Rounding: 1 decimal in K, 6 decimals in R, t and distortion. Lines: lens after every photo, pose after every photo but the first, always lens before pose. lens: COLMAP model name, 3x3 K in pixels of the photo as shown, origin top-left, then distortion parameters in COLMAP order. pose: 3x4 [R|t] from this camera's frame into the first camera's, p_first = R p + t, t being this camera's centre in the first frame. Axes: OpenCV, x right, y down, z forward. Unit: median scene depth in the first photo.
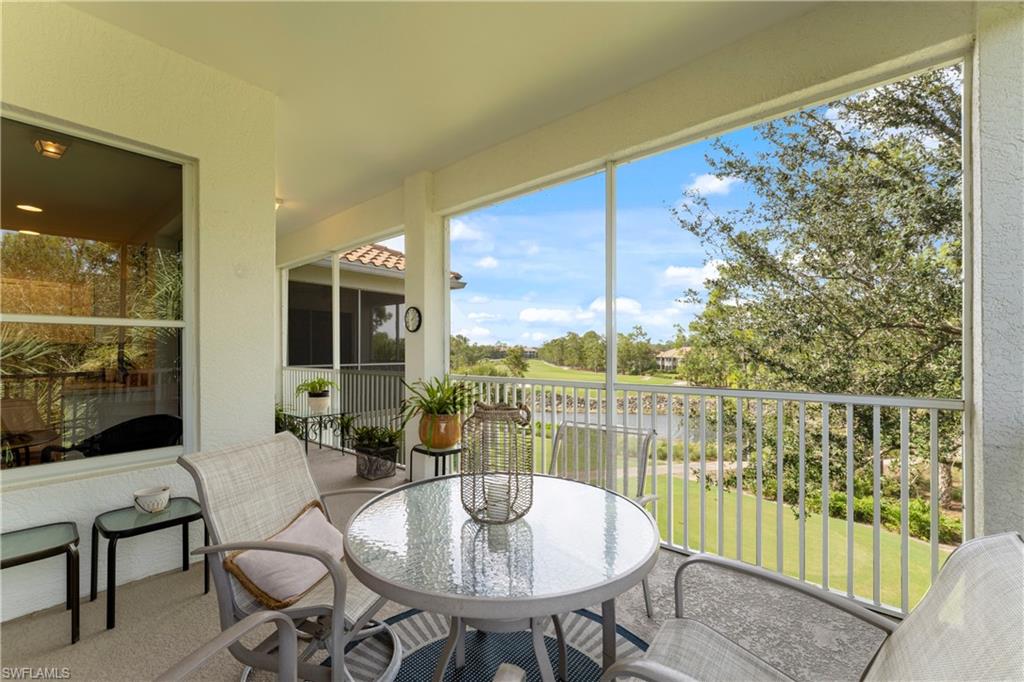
lens RADIAL K [[414.0, 0, 507.4], [0, 414.0, 354.7], [0, 0, 1]] dist [0.000923, 0.000138]
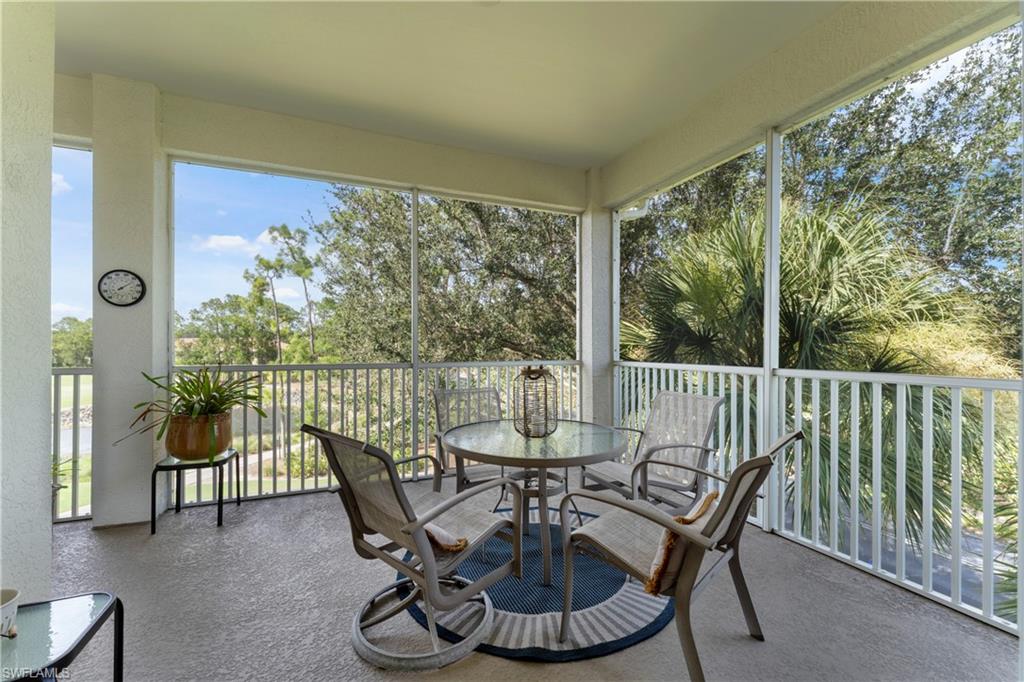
lens RADIAL K [[411.4, 0, 510.3], [0, 411.4, 345.0], [0, 0, 1]] dist [-0.000719, -0.000087]
pose [[0.469131, 0.003354, 0.883122, -0.414698], [0.000957, 0.999990, -0.004306, 0.010560], [-0.883128, 0.002865, 0.469123, 0.086160]]
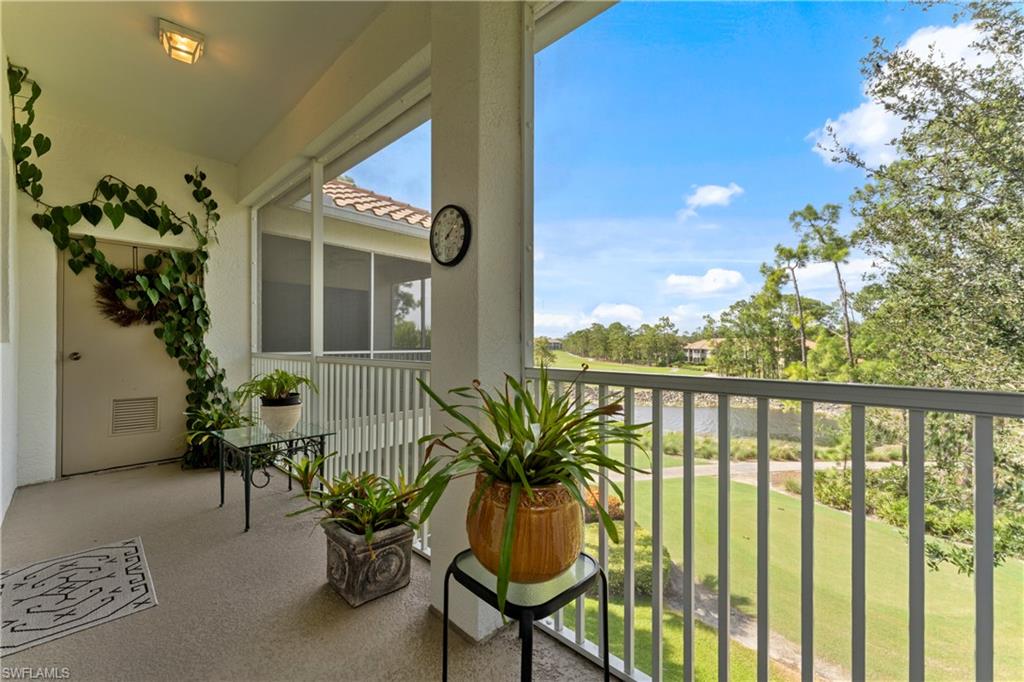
lens RADIAL K [[411.4, 0, 510.3], [0, 411.4, 345.0], [0, 0, 1]] dist [-0.000719, -0.000087]
pose [[0.998472, 0.002309, -0.055214, -0.112175], [-0.002421, 0.999995, -0.001959, 0.020753], [0.055209, 0.002090, 0.998473, 0.458948]]
